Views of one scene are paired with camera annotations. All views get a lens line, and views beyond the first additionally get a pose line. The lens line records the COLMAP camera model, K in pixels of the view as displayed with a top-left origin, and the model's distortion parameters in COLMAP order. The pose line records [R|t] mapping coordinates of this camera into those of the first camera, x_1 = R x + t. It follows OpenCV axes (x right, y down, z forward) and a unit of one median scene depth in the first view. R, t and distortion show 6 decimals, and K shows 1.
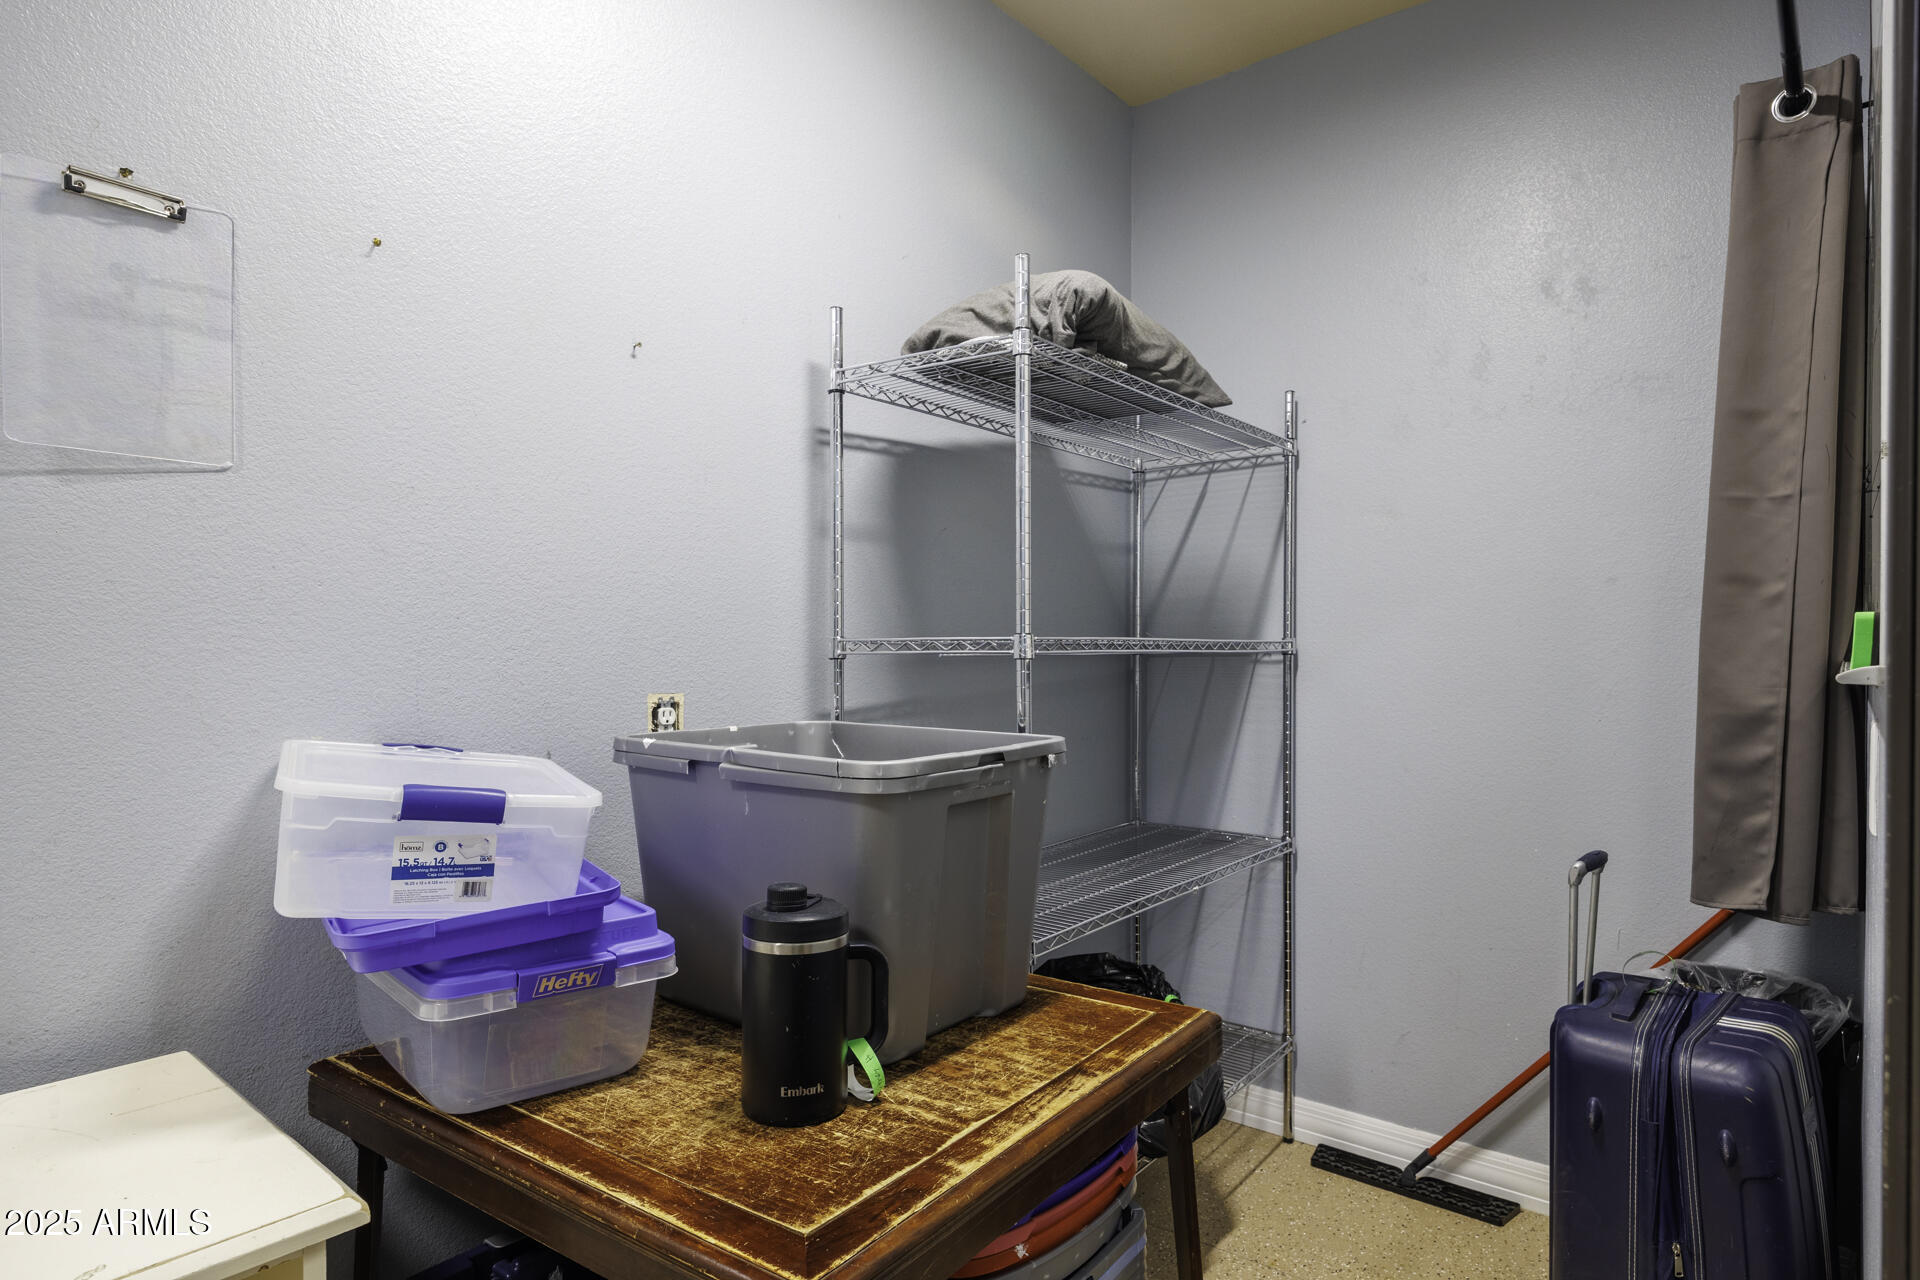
lens RADIAL K [[1098.0, 0, 960.0], [0, 1098.0, 640.0], [0, 0, 1]] dist [-0.005337, -0.001590]
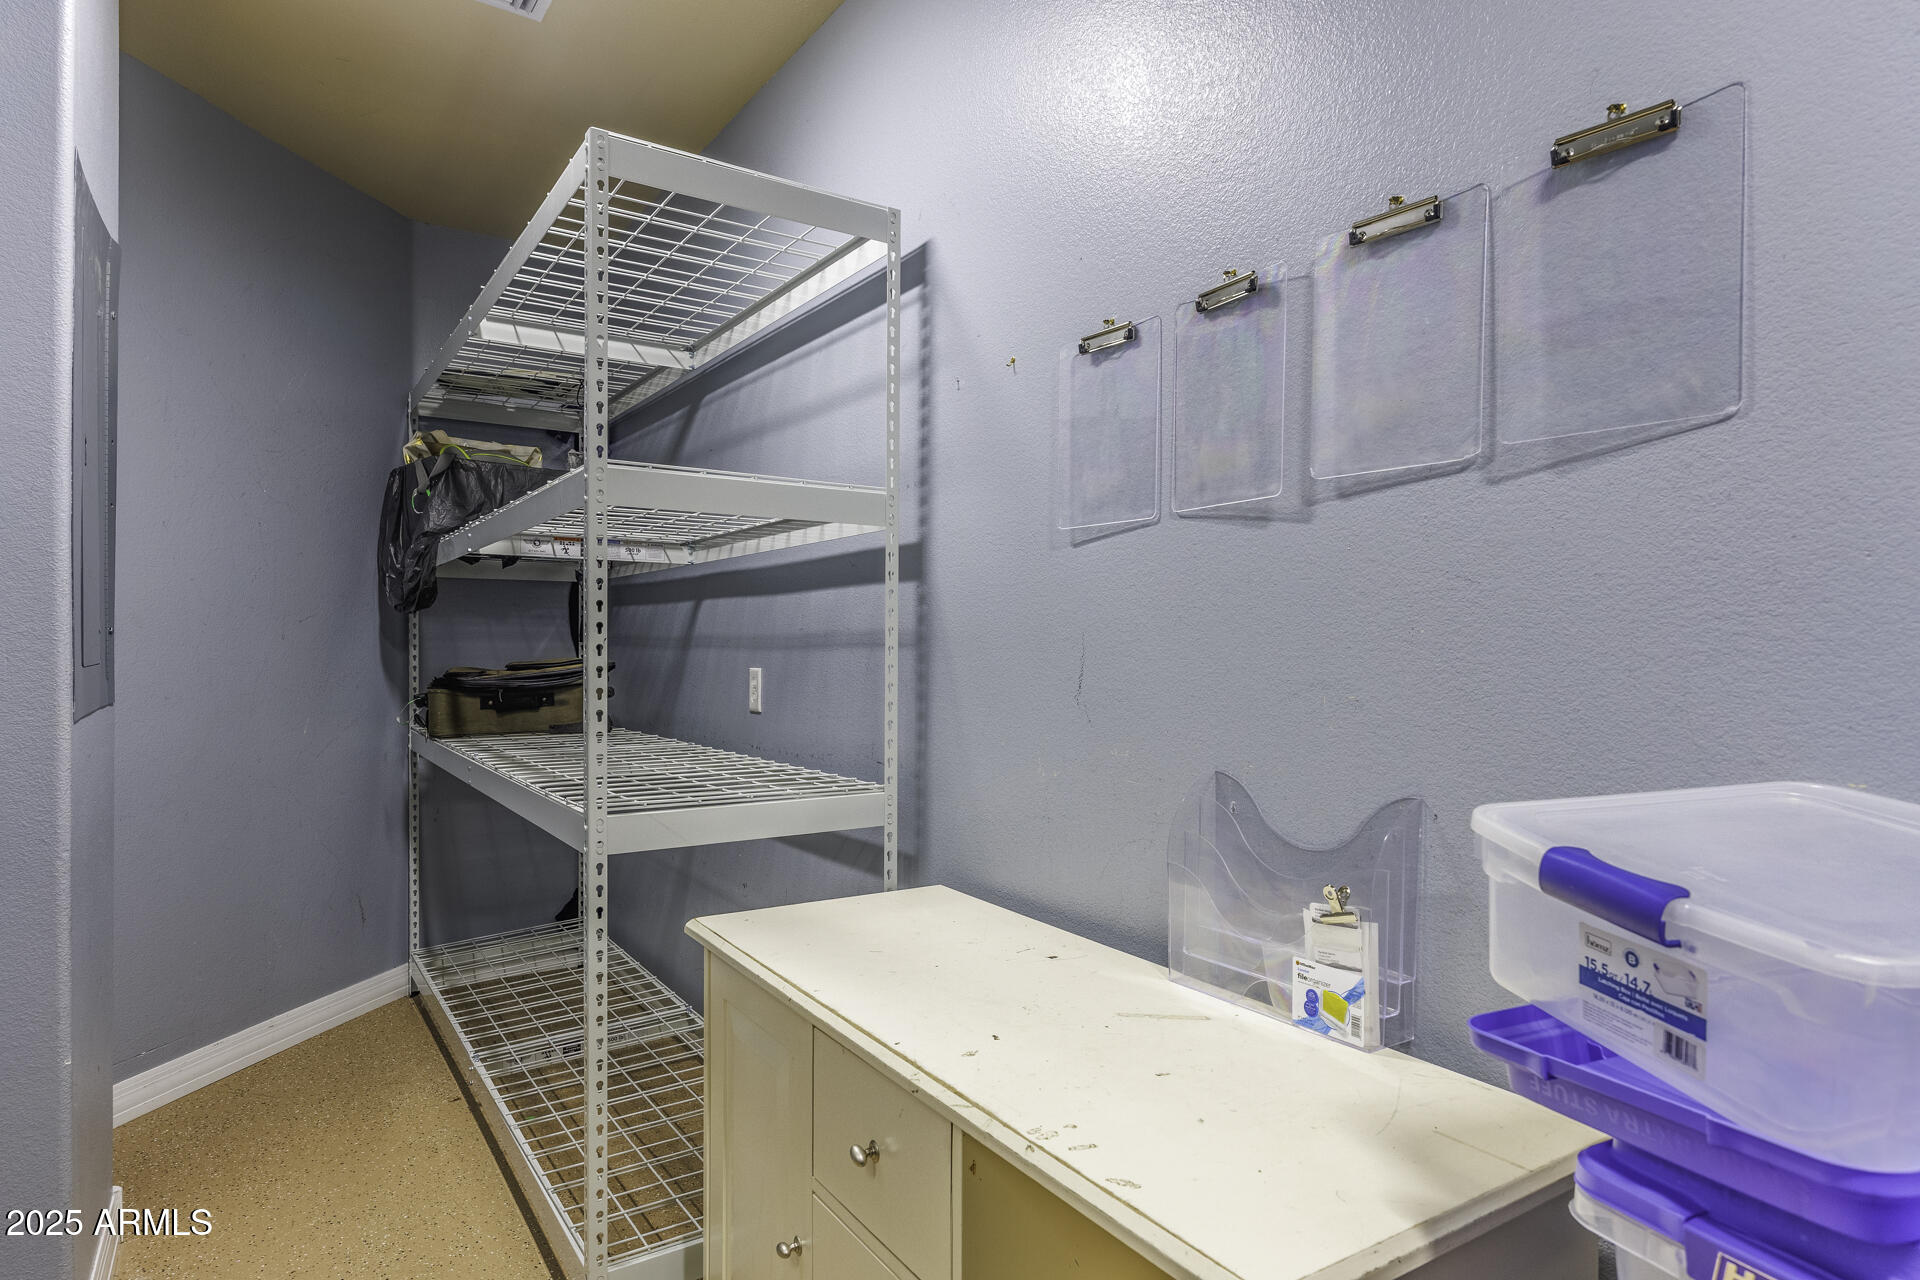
lens RADIAL K [[1098.0, 0, 960.0], [0, 1098.0, 640.0], [0, 0, 1]] dist [-0.005337, -0.001590]
pose [[-0.333801, -0.006123, -0.942624, 0.254367], [-0.001861, 0.999981, -0.005837, 0.006772], [0.942642, -0.000194, -0.333806, 0.822351]]
